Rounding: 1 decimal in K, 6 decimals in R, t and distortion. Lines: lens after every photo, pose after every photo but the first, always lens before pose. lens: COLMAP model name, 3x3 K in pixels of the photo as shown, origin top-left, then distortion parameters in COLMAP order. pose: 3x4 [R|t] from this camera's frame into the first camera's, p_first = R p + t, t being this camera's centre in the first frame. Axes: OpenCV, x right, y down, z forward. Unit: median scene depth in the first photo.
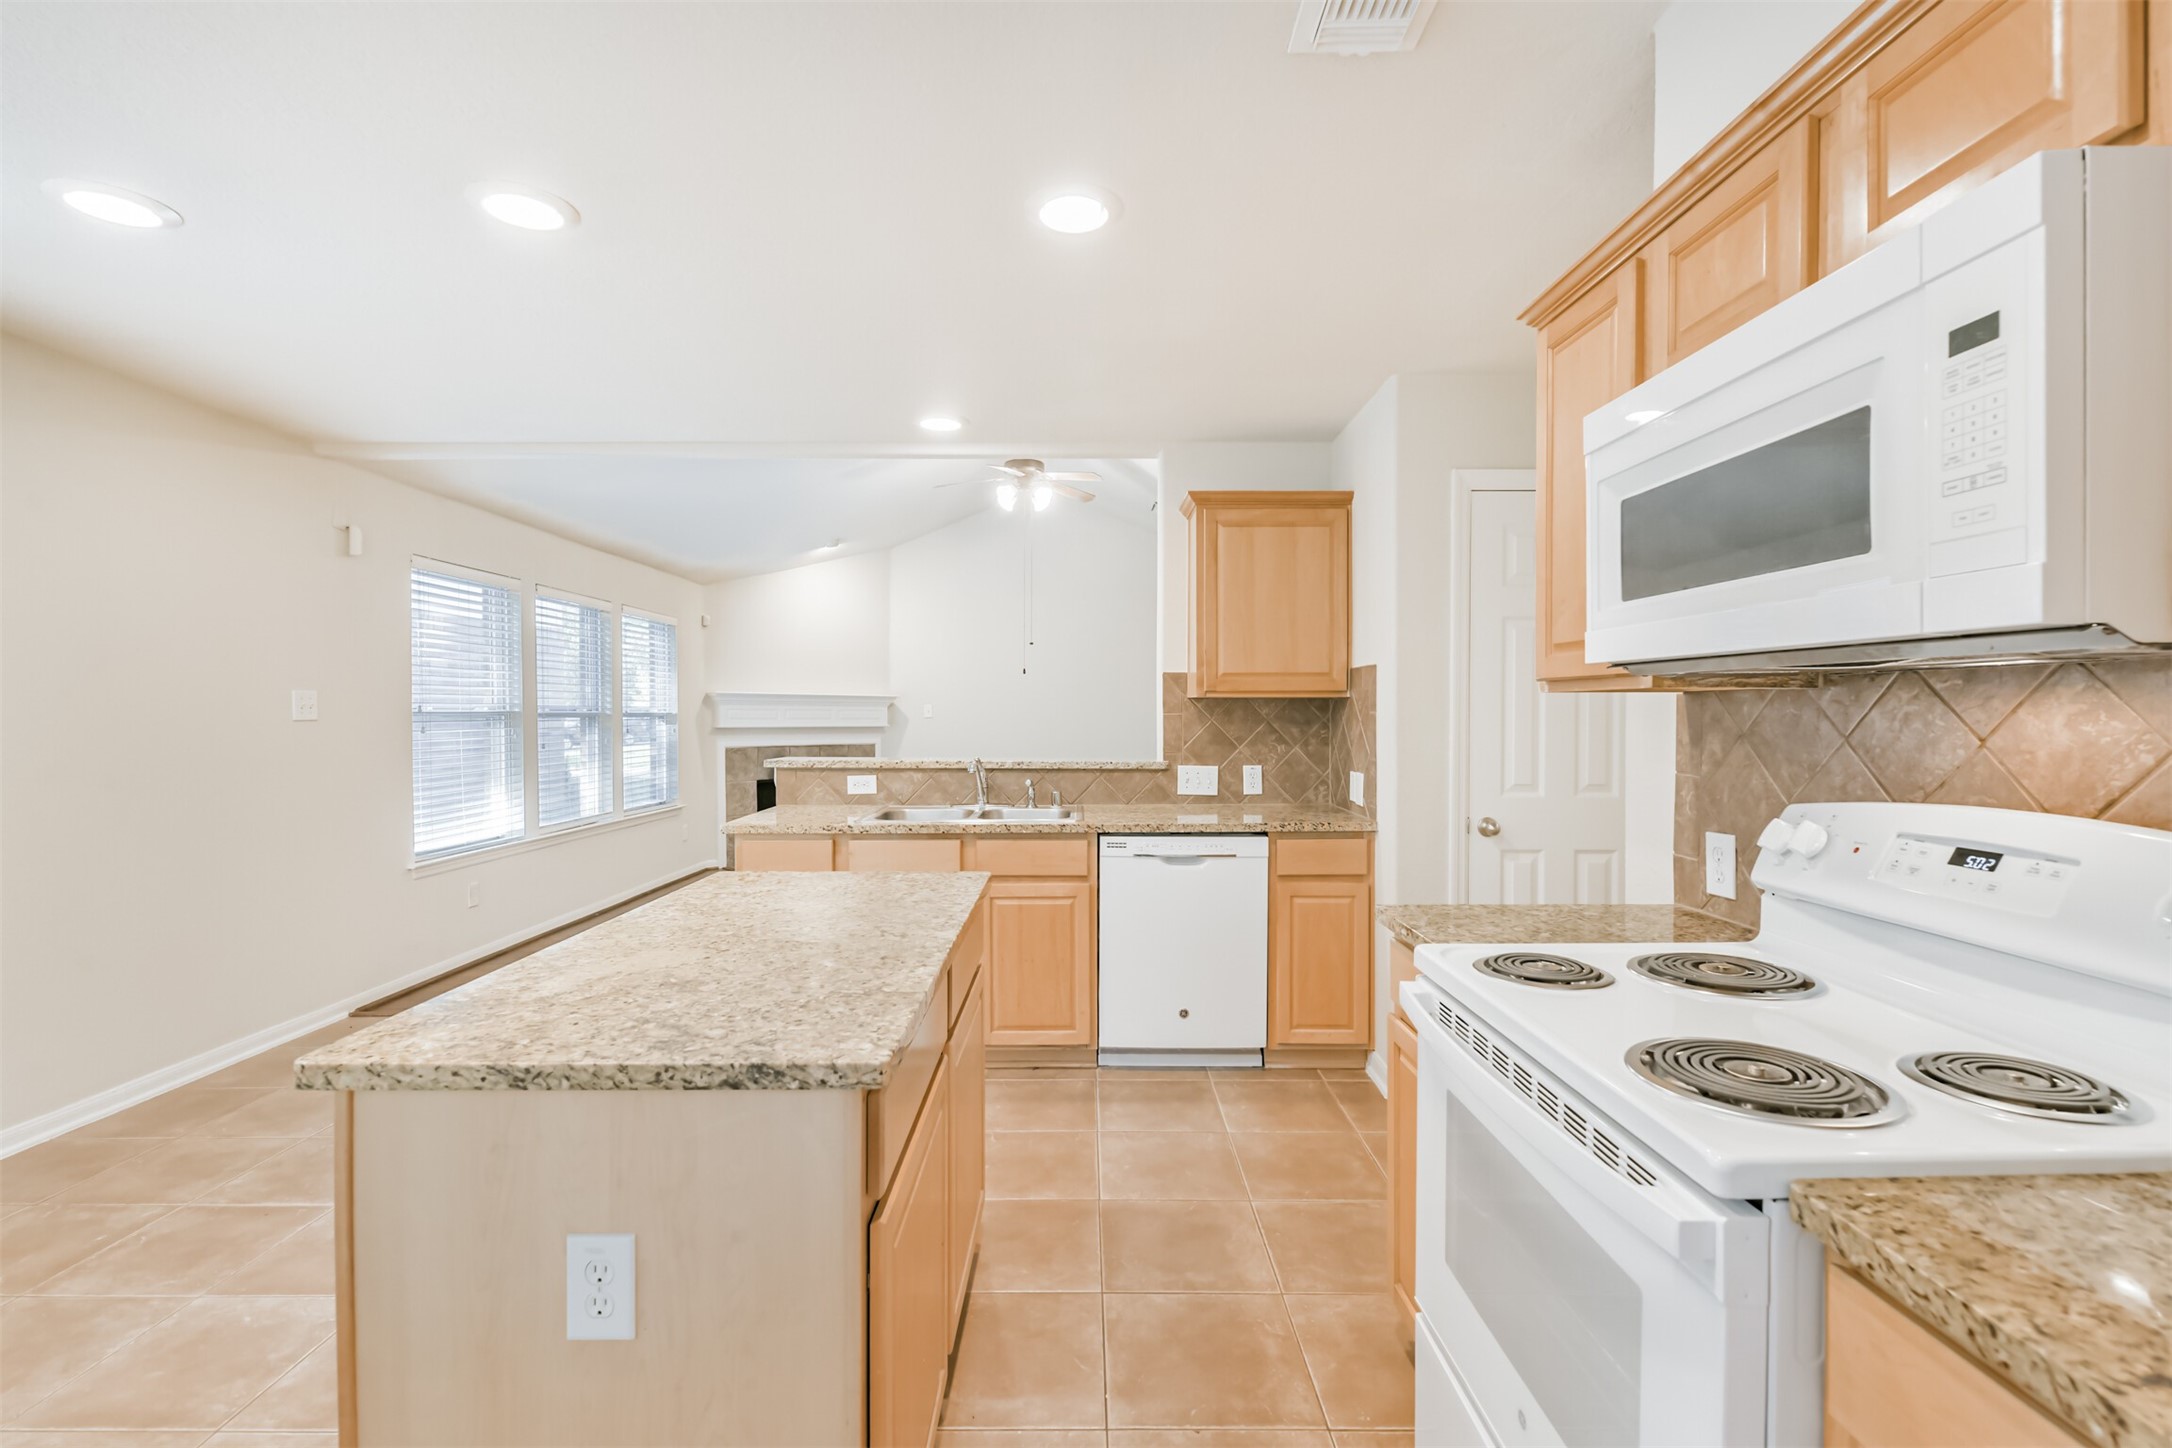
lens RADIAL K [[934.1, 0, 1083.8], [0, 934.1, 725.1], [0, 0, 1]] dist [0.019677, -0.009401]
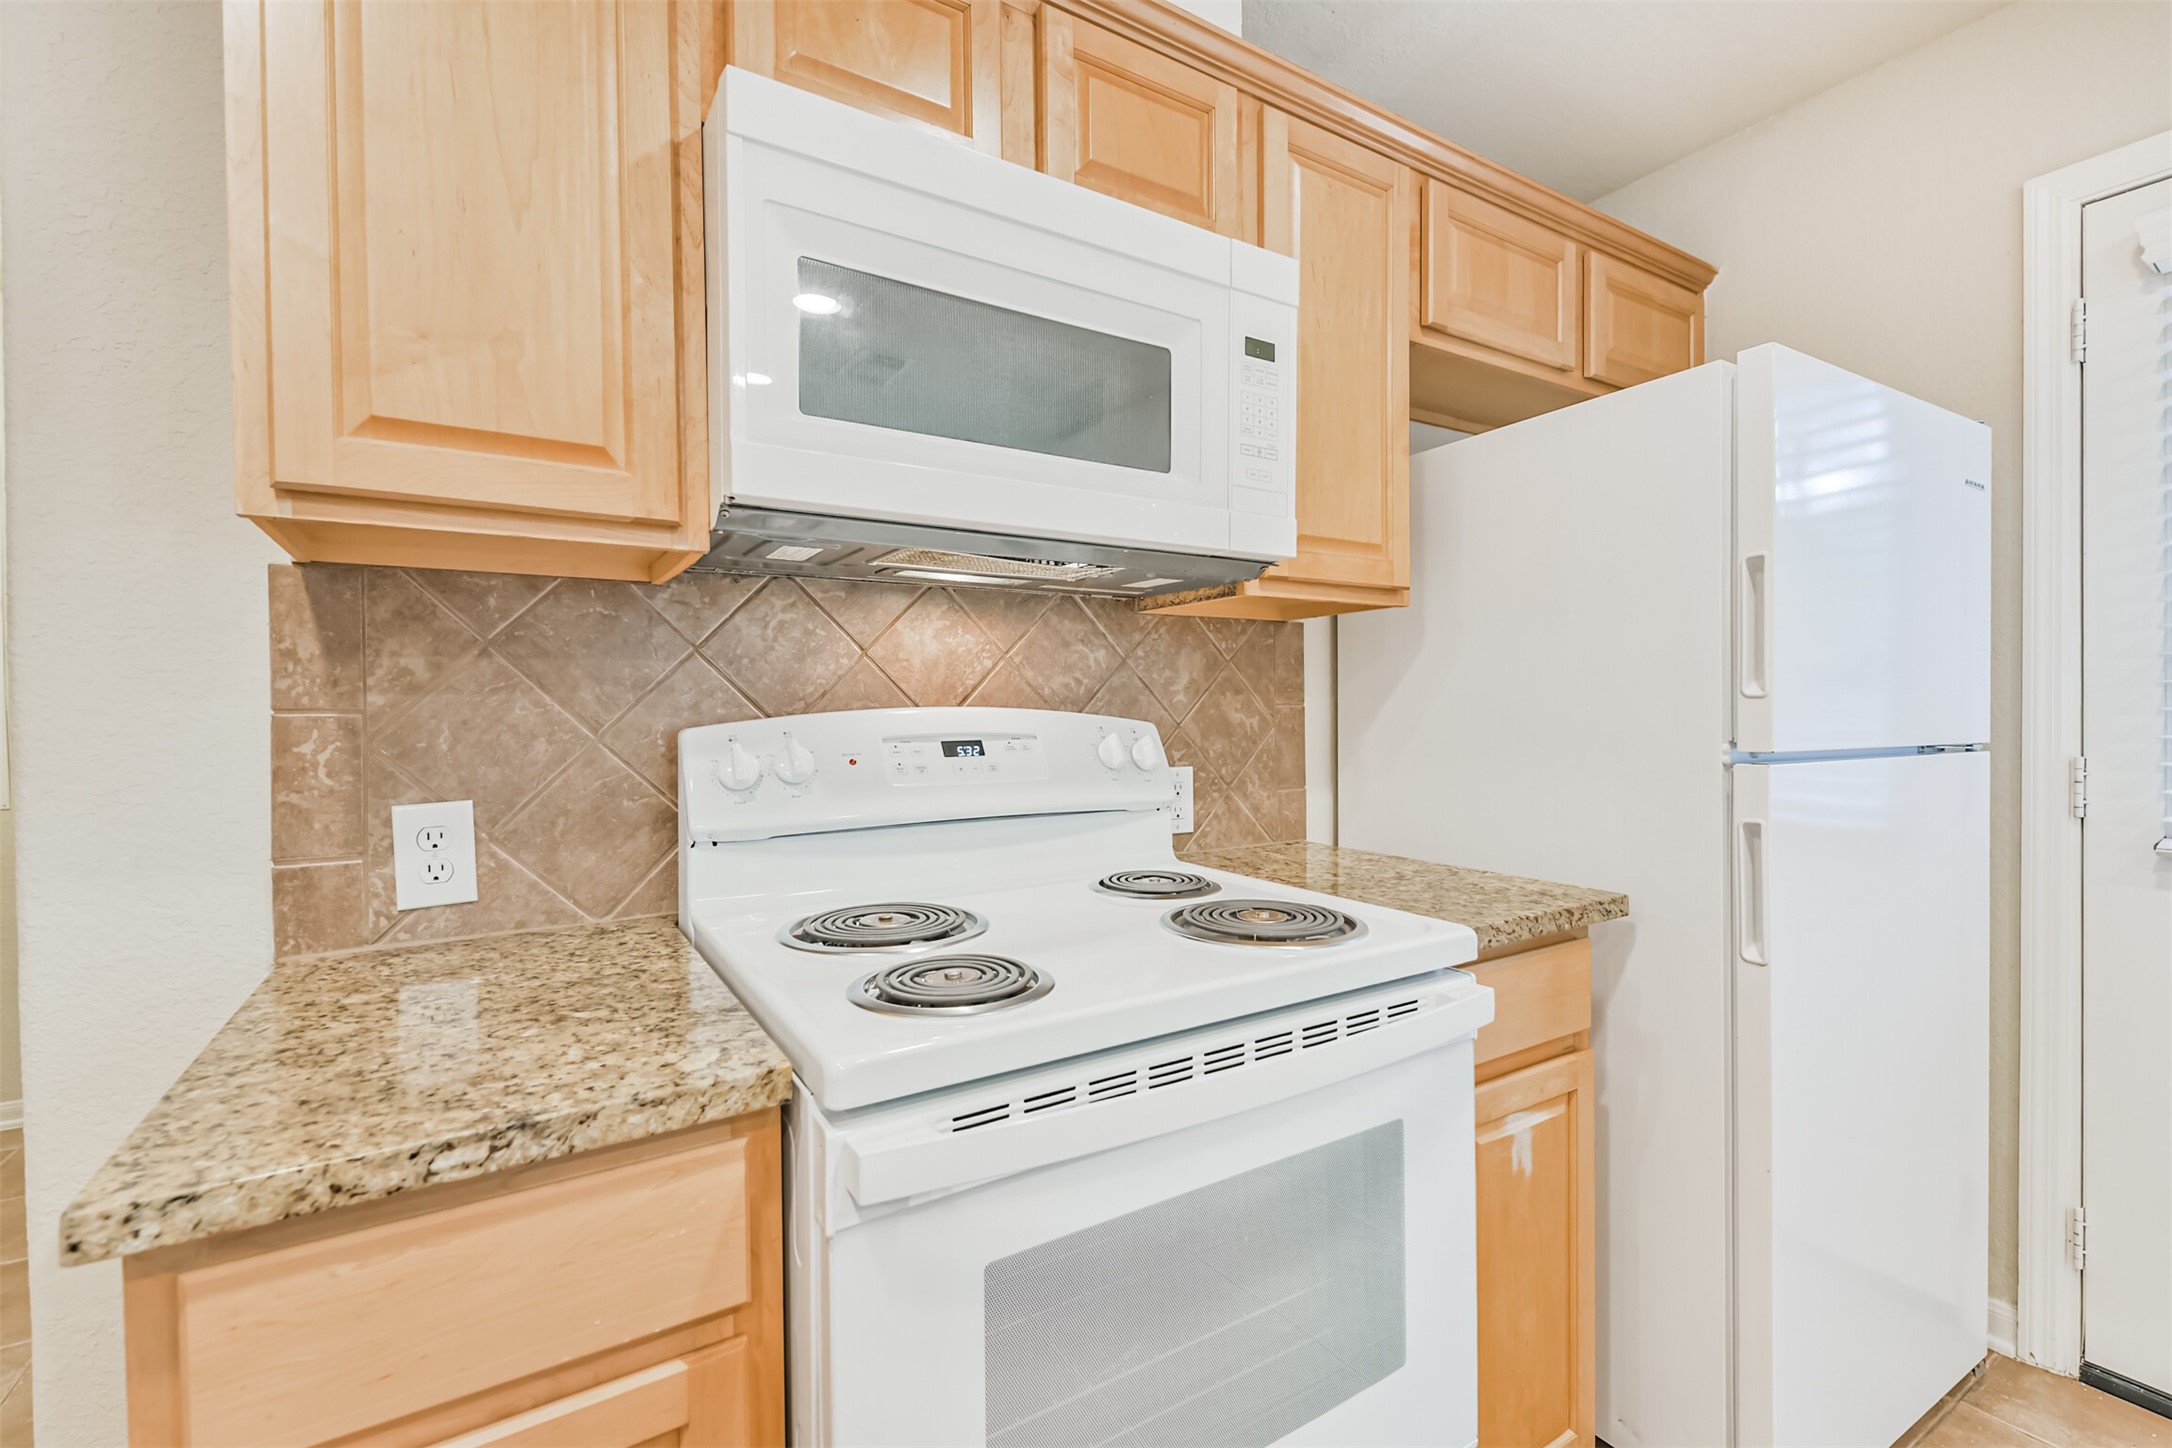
lens RADIAL K [[934.1, 0, 1092.8], [0, 934.1, 722.0], [0, 0, 1]] dist [0.019677, -0.009401]
pose [[-0.531061, -0.006254, 0.847310, -0.037069], [0.020766, 0.999576, 0.020393, 0.032263], [-0.847079, 0.028425, -0.530706, 0.526773]]
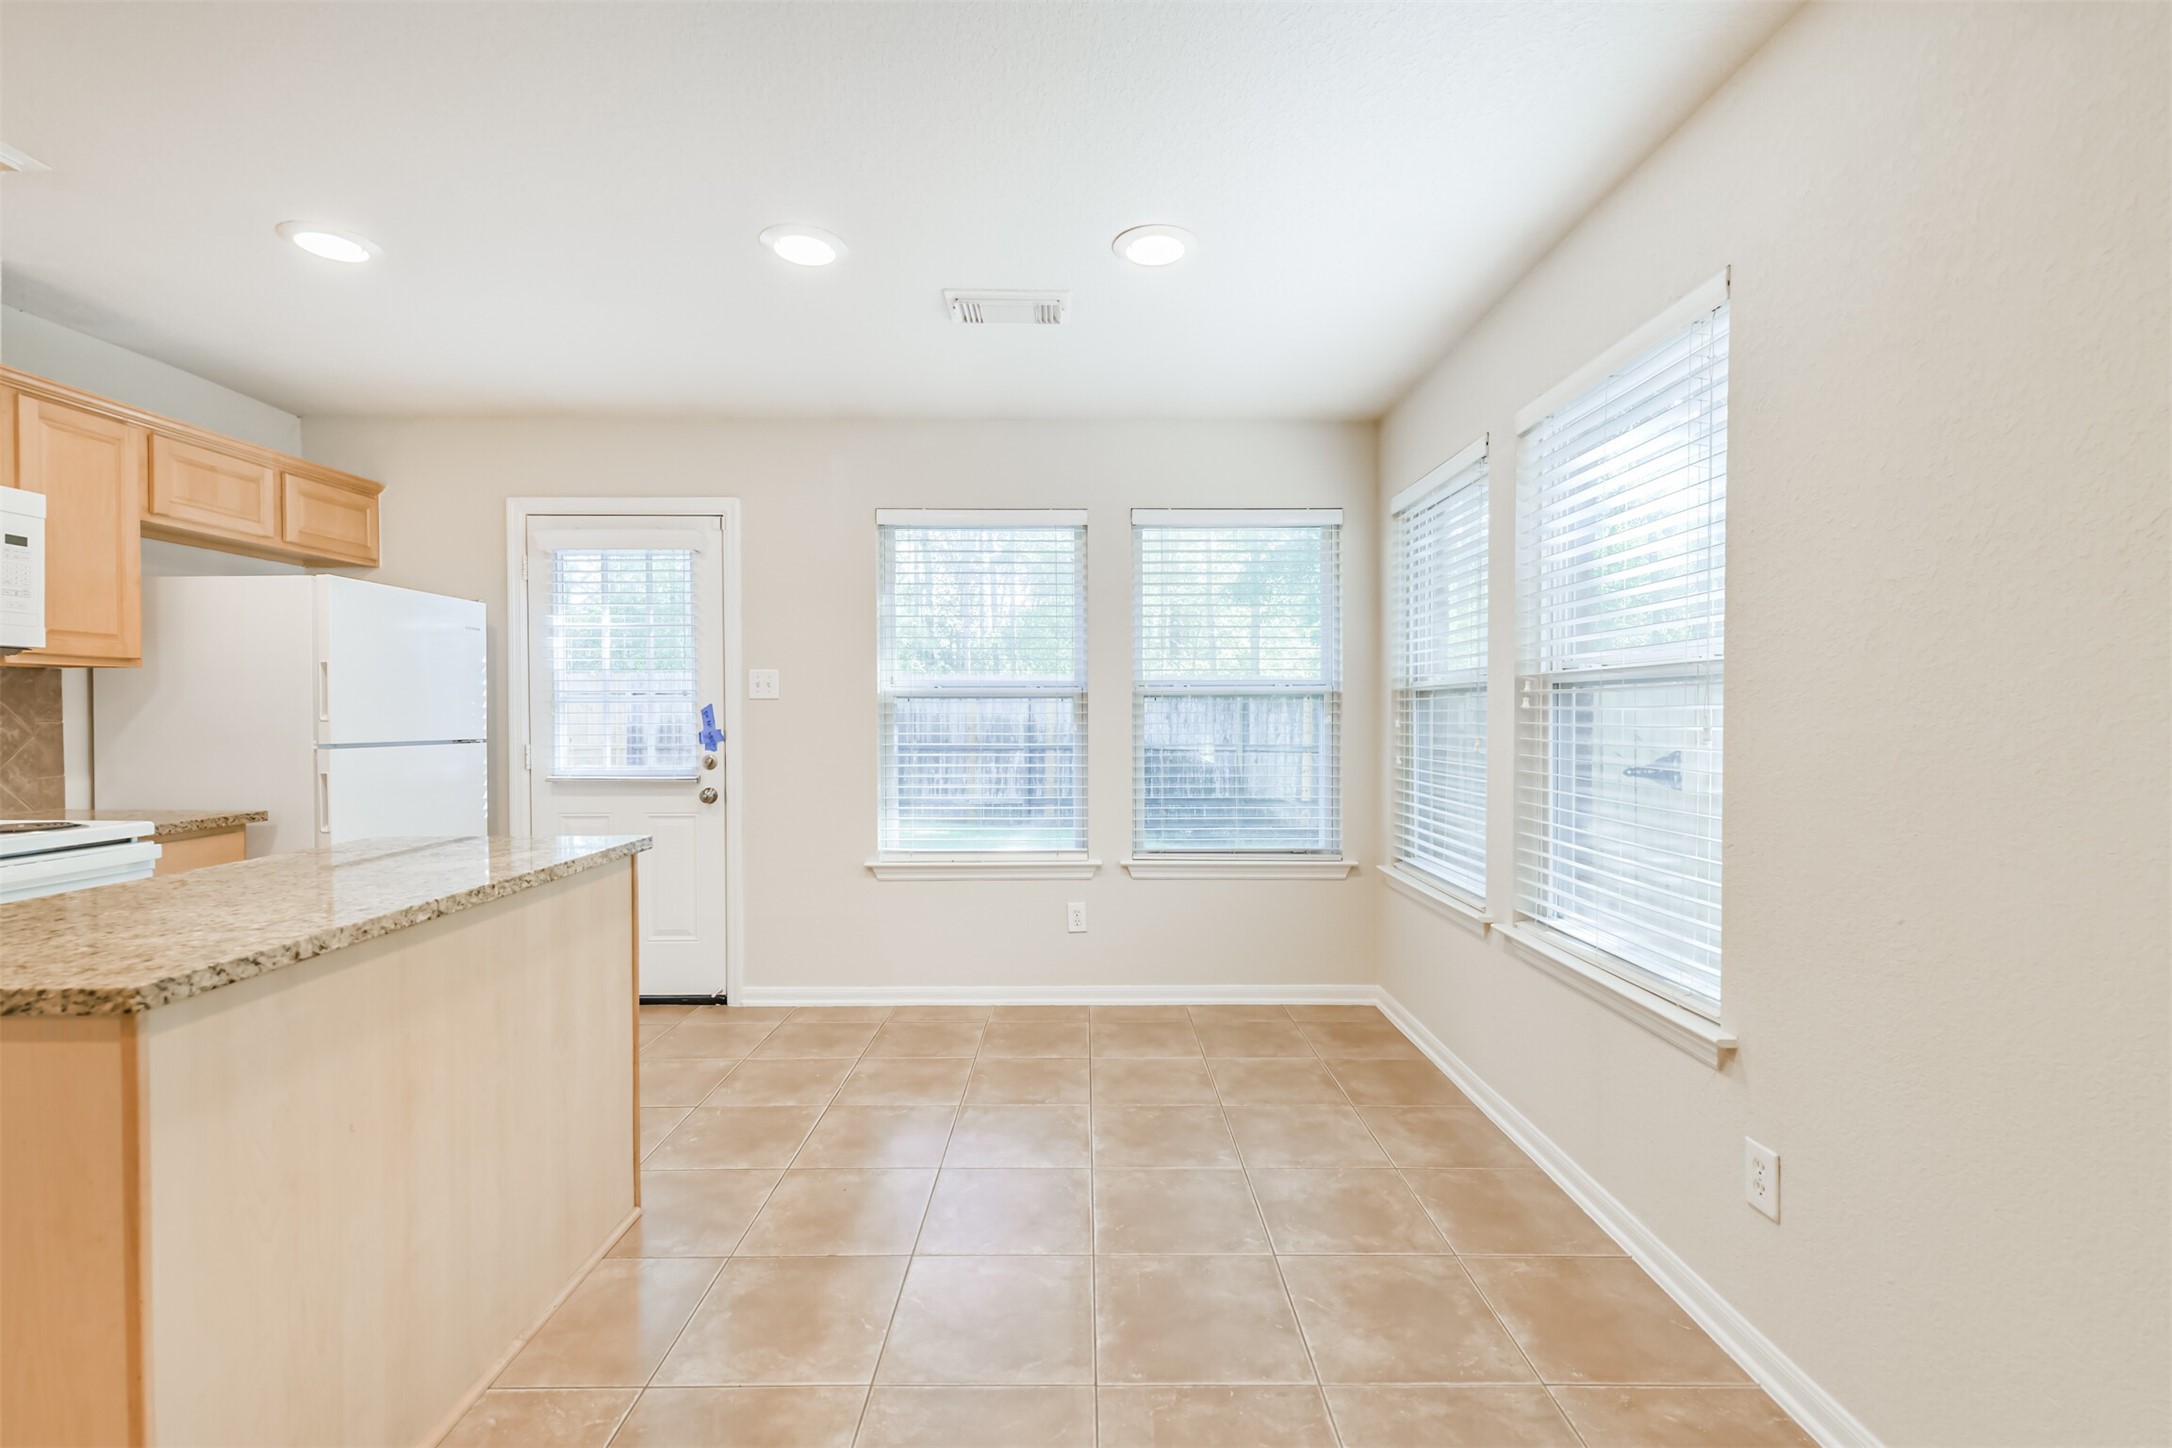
lens RADIAL K [[934.1, 0, 1093.5], [0, 934.1, 722.8], [0, 0, 1]] dist [0.019677, -0.009401]
pose [[-0.999988, -0.000430, -0.004907, -0.588386], [-0.000562, 0.999641, 0.026780, 0.013016], [0.004893, 0.026782, -0.999629, 1.007773]]
